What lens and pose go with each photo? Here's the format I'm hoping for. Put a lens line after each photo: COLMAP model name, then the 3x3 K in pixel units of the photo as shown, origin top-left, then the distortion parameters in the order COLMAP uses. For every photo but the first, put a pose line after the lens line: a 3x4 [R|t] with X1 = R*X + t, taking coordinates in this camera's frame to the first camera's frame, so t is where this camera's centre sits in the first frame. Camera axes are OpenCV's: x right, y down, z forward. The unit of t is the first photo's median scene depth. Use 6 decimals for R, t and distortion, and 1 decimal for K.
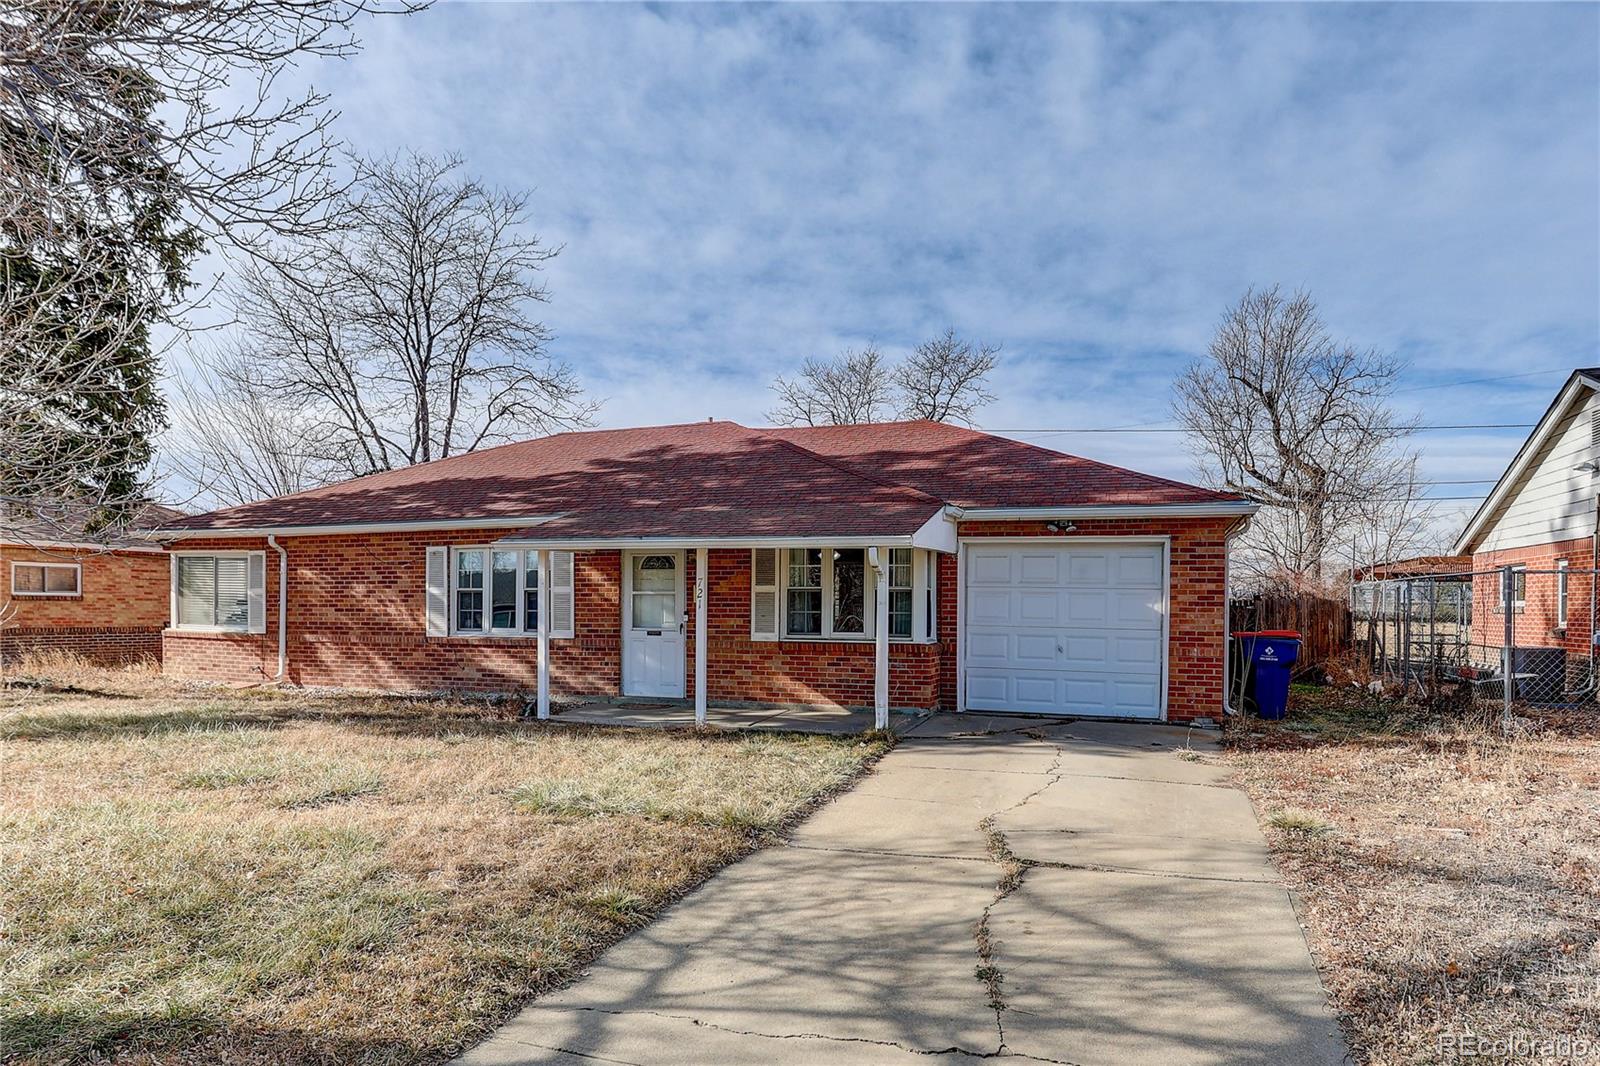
lens RADIAL K [[1013.9, 0, 794.2], [0, 1013.9, 609.8], [0, 0, 1]] dist [-0.020767, 0.000912]
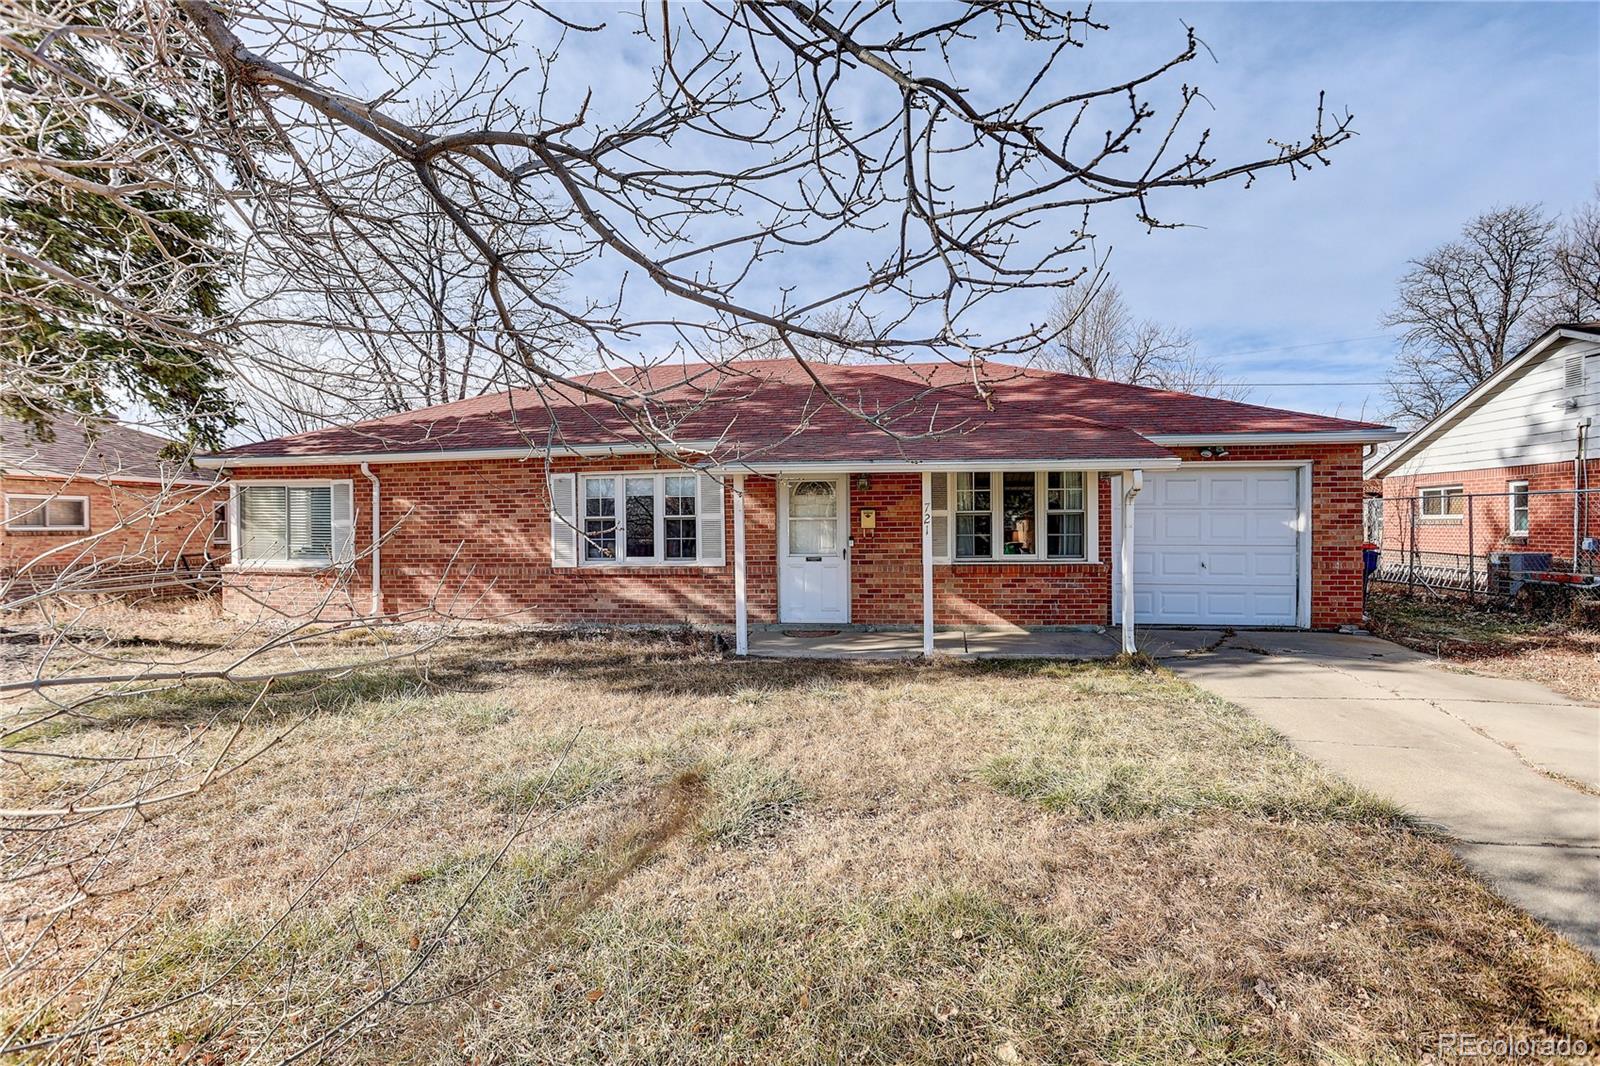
lens RADIAL K [[777.2, 0, 799.8], [0, 777.2, 524.8], [0, 0, 1]] dist [-0.040282, 0.027760]
pose [[0.980537, -0.016287, 0.195656, -0.284070], [0.016804, 0.999858, -0.000983, -0.009503], [-0.195613, 0.004251, 0.980672, 0.239429]]
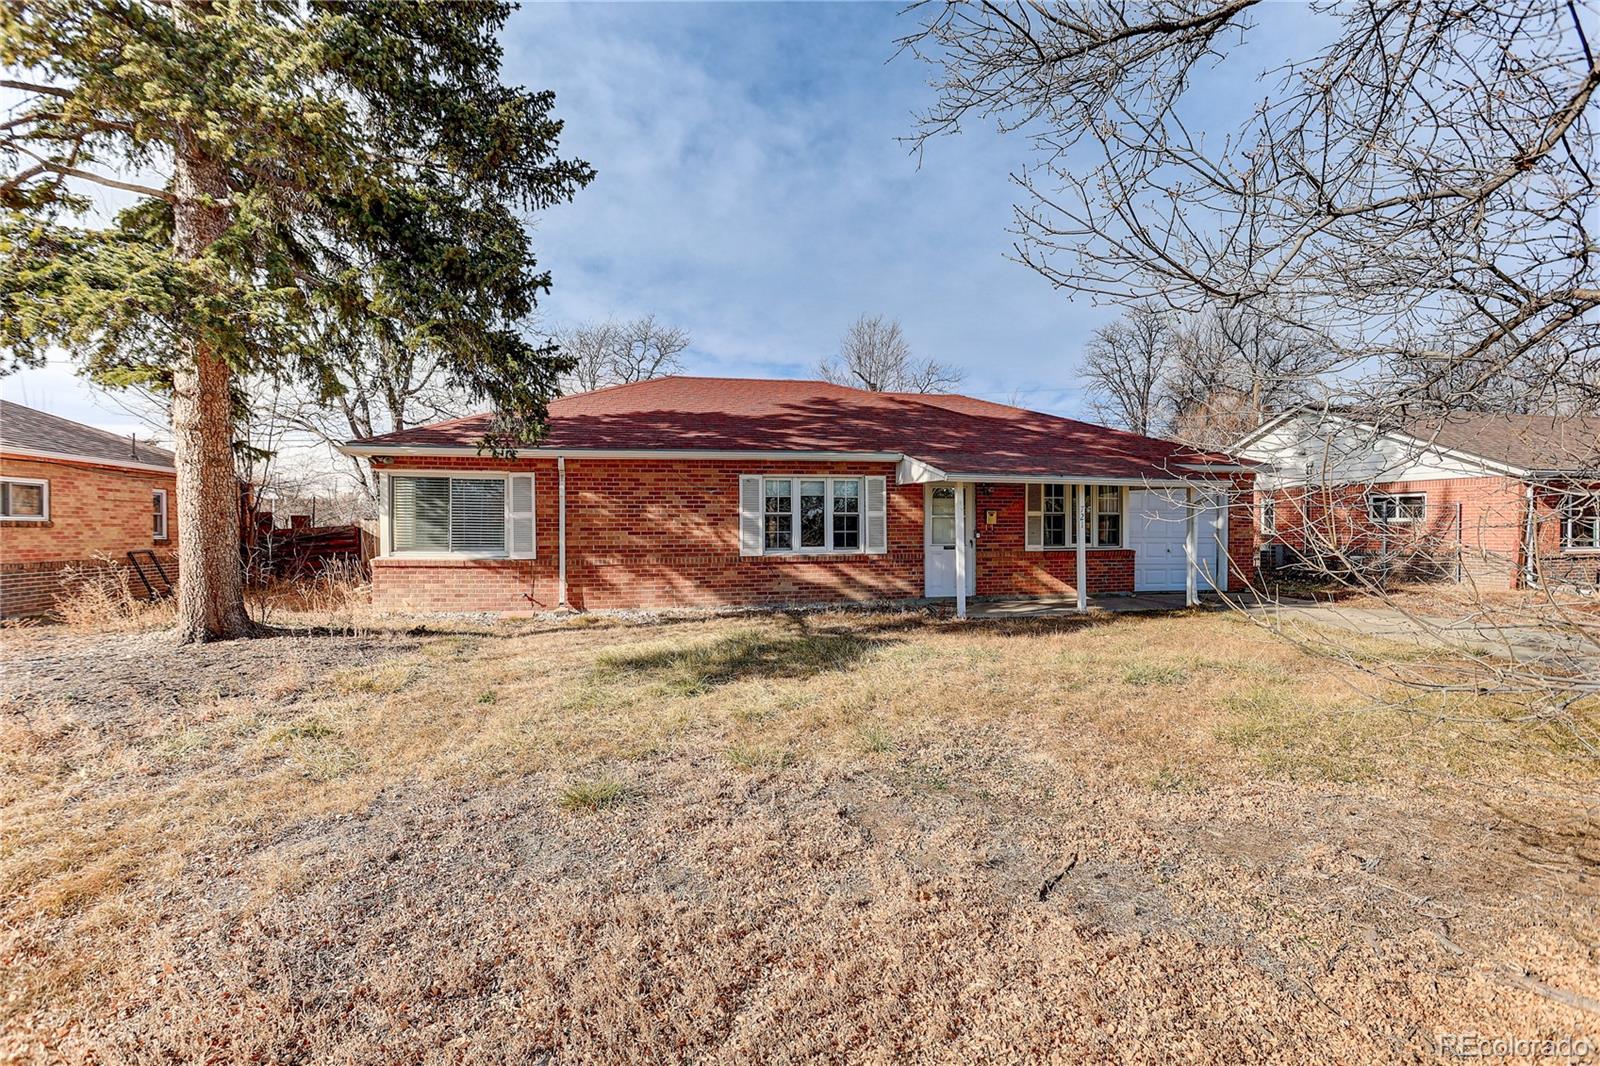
lens RADIAL K [[777.2, 0, 799.8], [0, 777.2, 524.8], [0, 0, 1]] dist [-0.040282, 0.027760]
pose [[0.824883, -0.007528, 0.565253, -0.809988], [0.010085, 0.999948, -0.001400, -0.005931], [-0.565214, 0.006856, 0.824916, 0.273591]]
